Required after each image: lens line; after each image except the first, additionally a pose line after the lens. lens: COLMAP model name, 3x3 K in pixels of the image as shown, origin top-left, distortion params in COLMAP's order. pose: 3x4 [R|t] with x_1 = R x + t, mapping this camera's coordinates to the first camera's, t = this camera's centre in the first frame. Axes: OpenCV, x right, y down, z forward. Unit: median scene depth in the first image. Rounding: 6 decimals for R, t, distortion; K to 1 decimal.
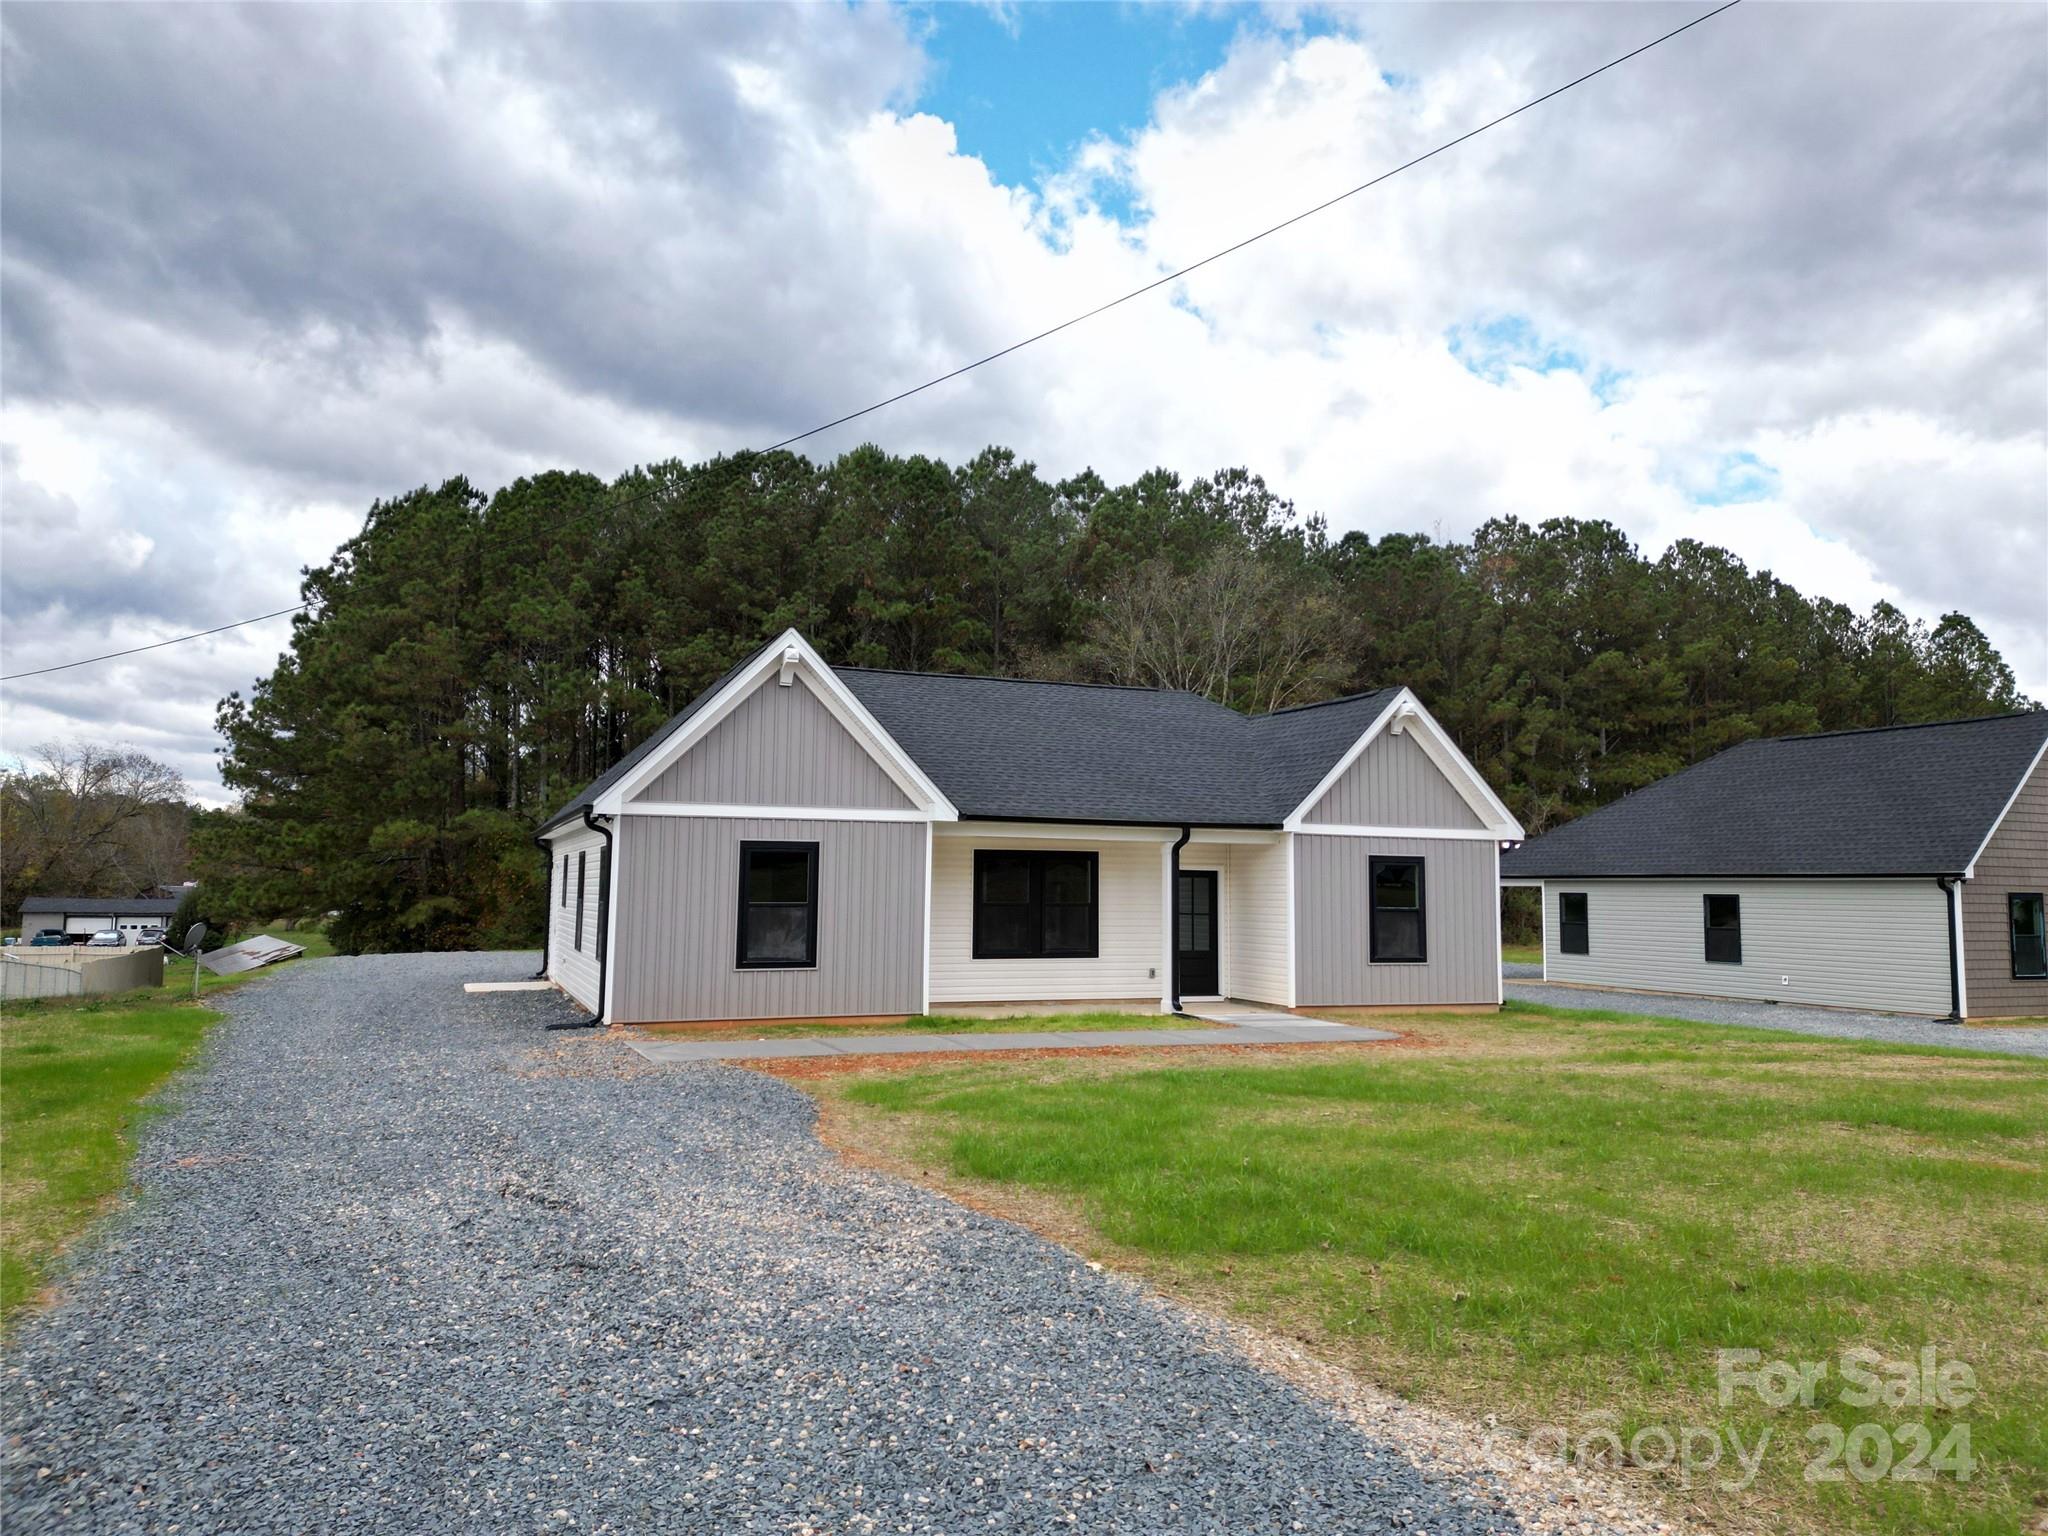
lens RADIAL K [[1429.6, 0, 1012.0], [0, 1429.6, 754.9], [0, 0, 1]] dist [0.067378, -0.061863]
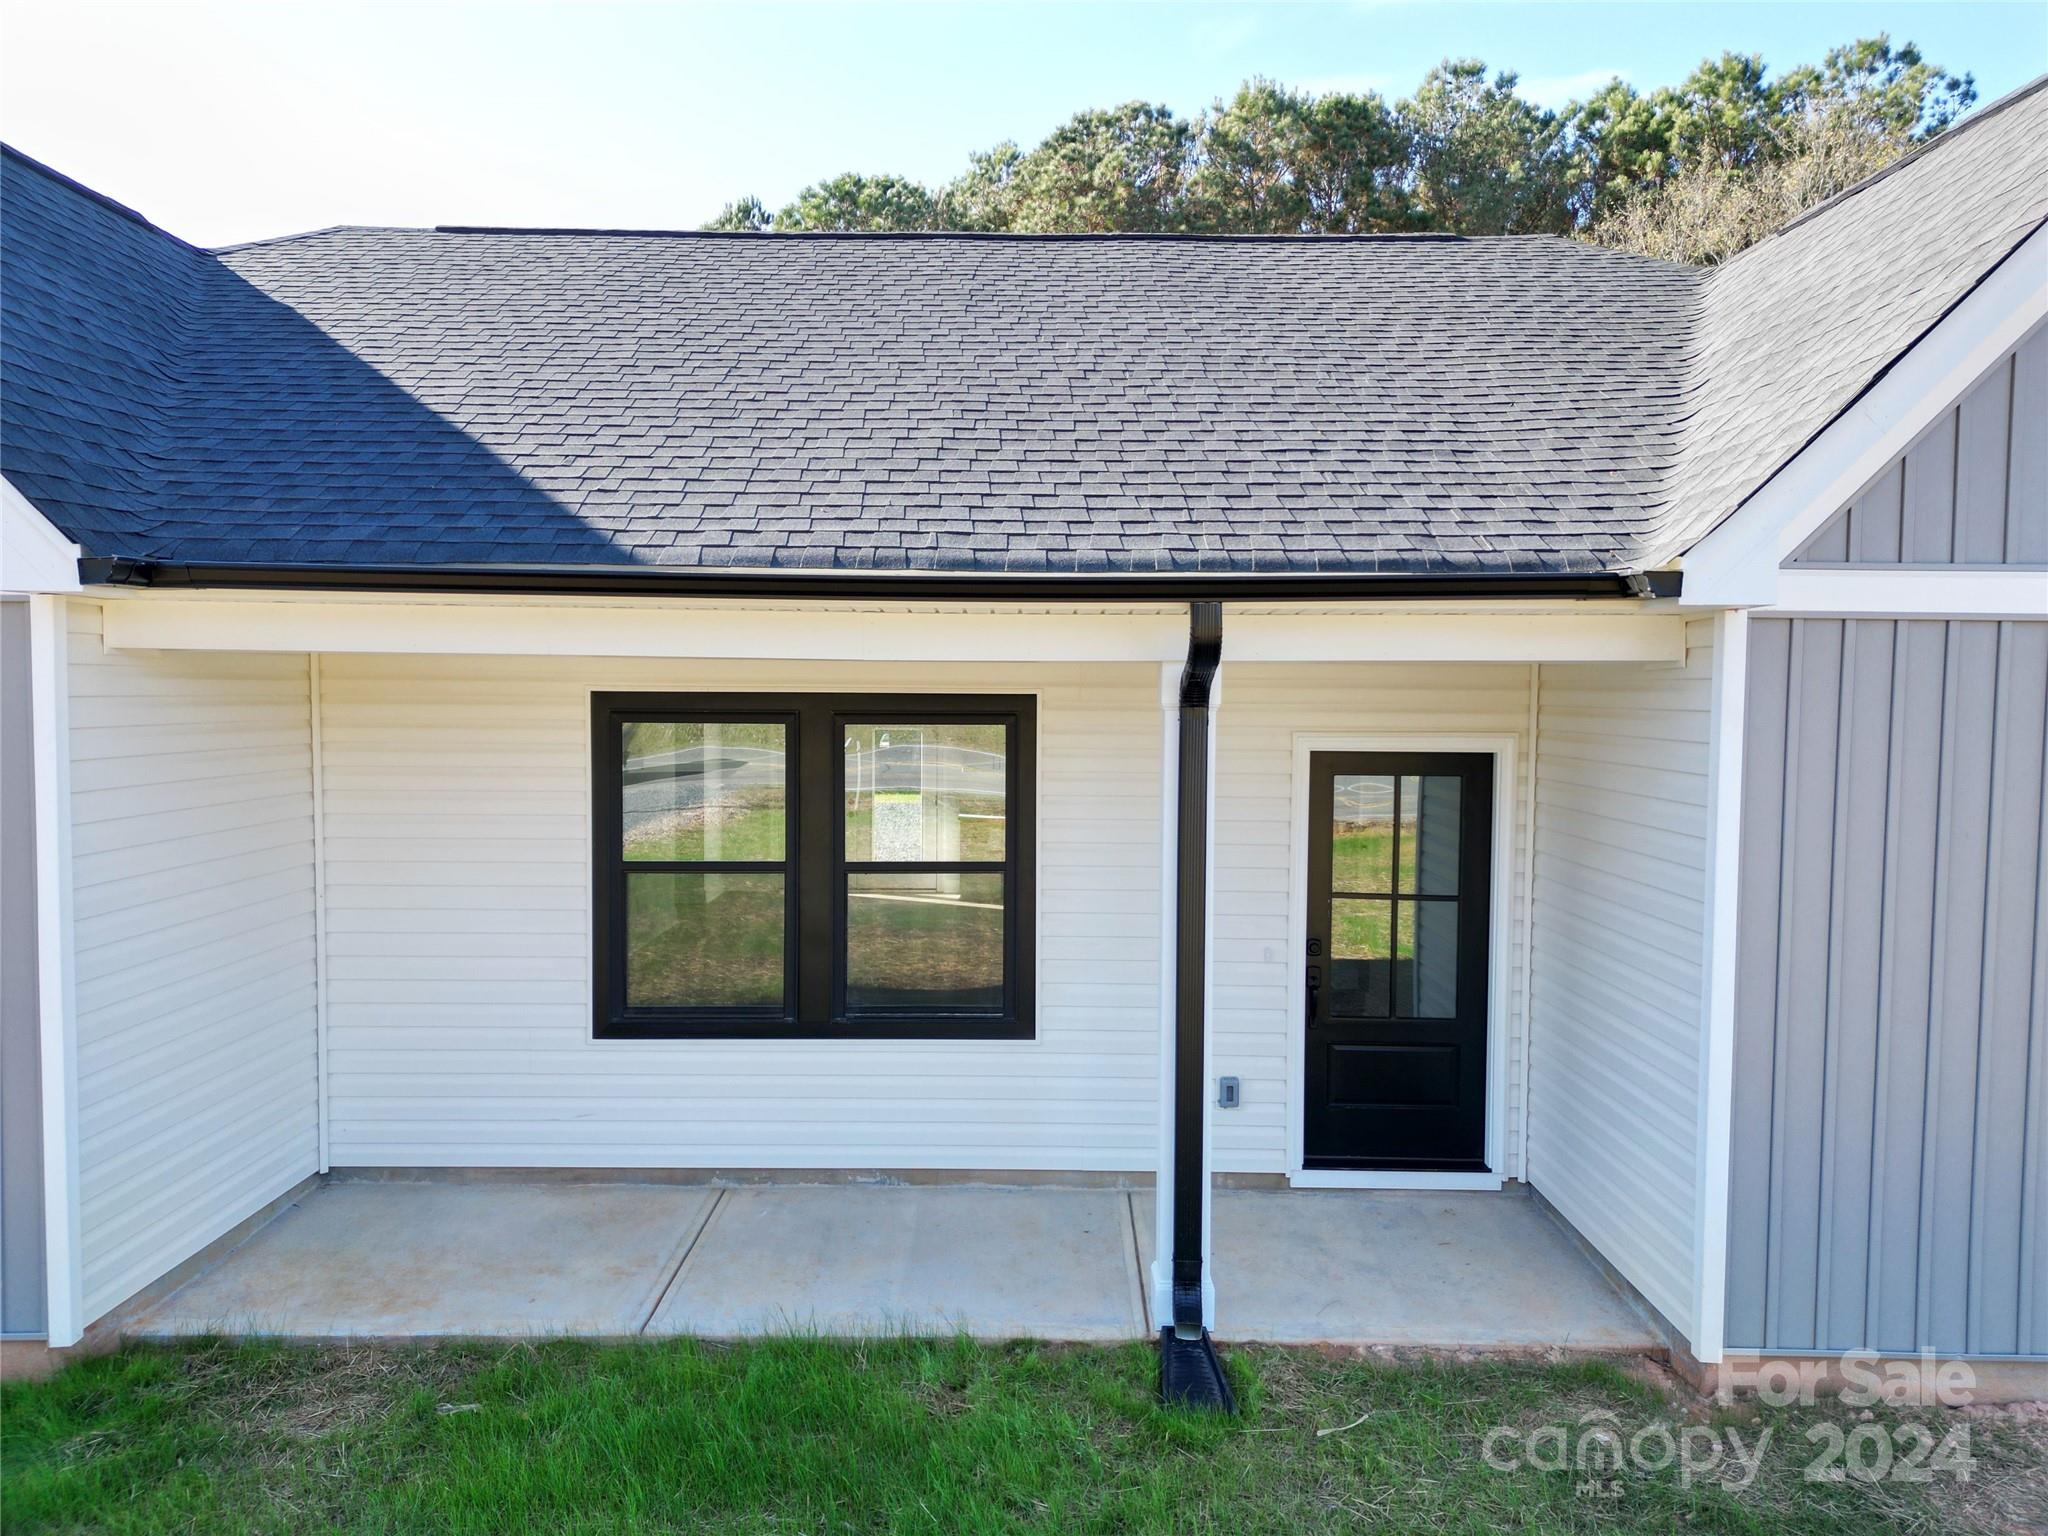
lens RADIAL K [[1429.6, 0, 1008.9], [0, 1429.6, 756.2], [0, 0, 1]] dist [0.067378, -0.061863]
pose [[0.924968, 0.014501, -0.379768, 0.067683], [0.038190, 0.990667, 0.130843, 0.016374], [0.378121, -0.135529, 0.915782, 0.287734]]
